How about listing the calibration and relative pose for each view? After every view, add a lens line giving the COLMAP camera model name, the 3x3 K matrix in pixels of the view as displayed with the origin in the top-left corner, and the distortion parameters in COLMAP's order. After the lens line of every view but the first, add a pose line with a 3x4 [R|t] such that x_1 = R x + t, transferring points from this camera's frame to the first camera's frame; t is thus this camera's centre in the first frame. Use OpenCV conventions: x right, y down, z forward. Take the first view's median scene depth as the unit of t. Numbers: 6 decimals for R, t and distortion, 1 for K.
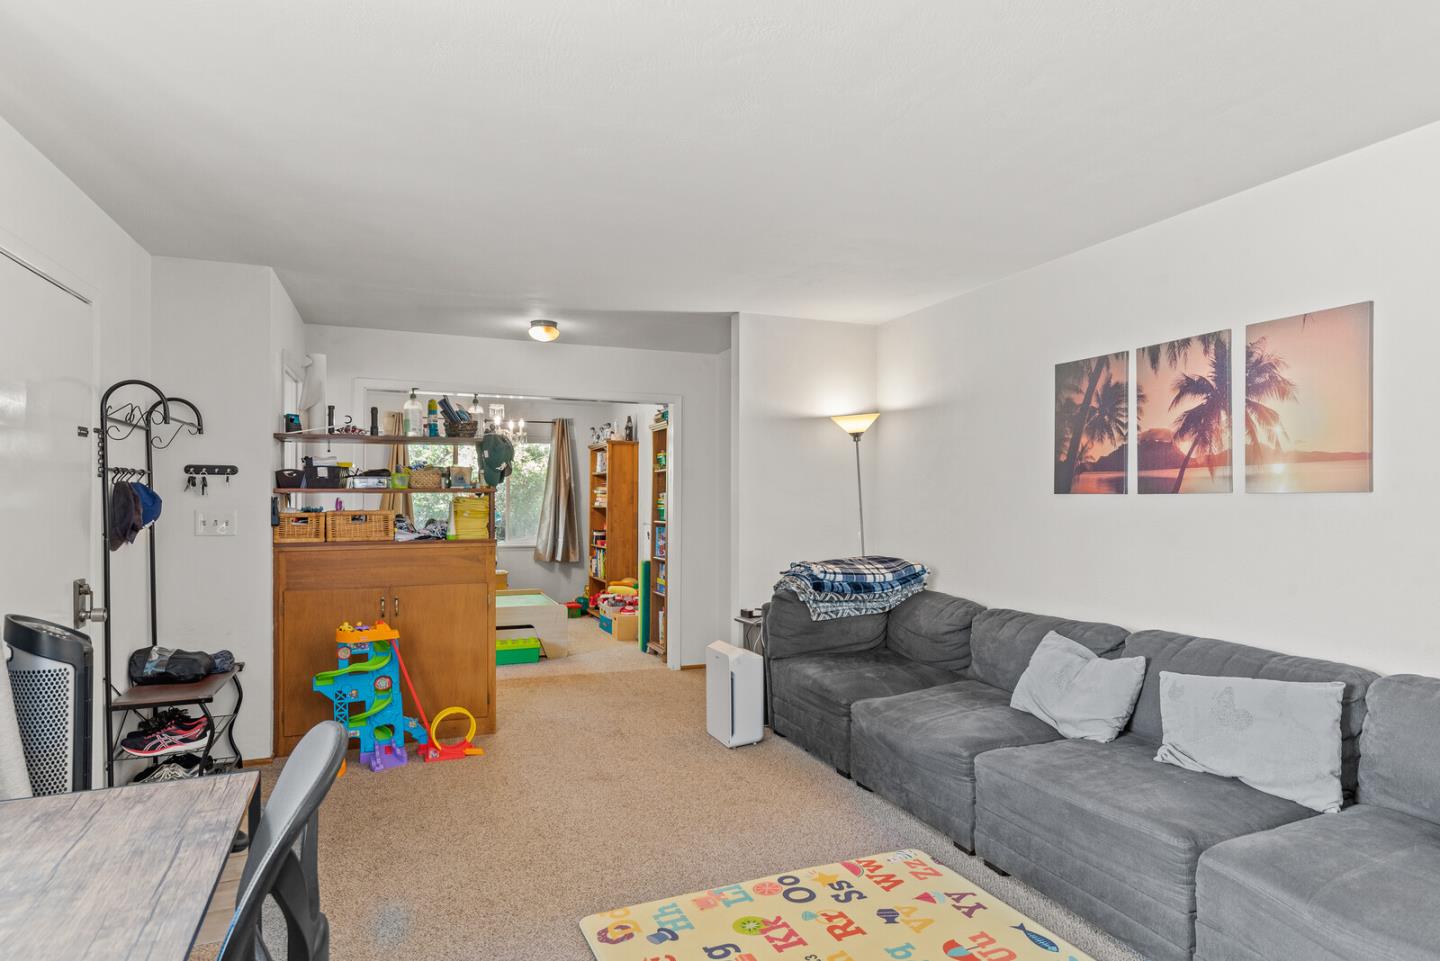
lens RADIAL K [[774.9, 0, 724.5], [0, 774.9, 490.2], [0, 0, 1]] dist [-0.004307, -0.000362]
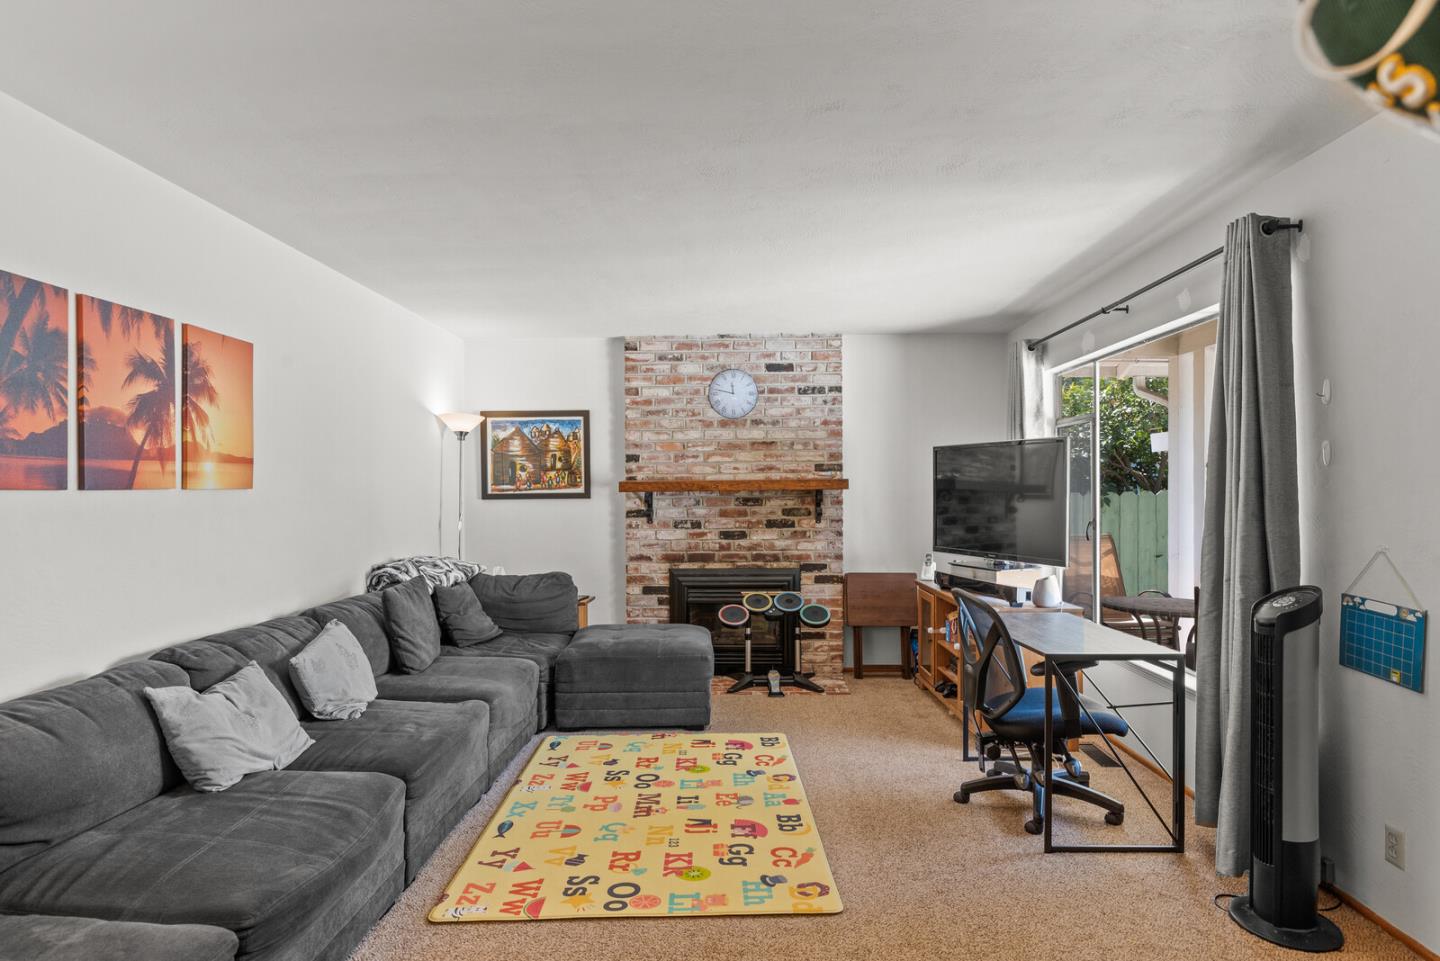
lens RADIAL K [[697.1, 0, 728.3], [0, 697.1, 487.2], [0, 0, 1]] dist [0.007301, 0.000058]
pose [[-0.906651, 0.001805, 0.421877, -0.349379], [-0.002561, 0.999949, -0.009781, 0.007971], [-0.421873, -0.009949, -0.906600, 1.511157]]
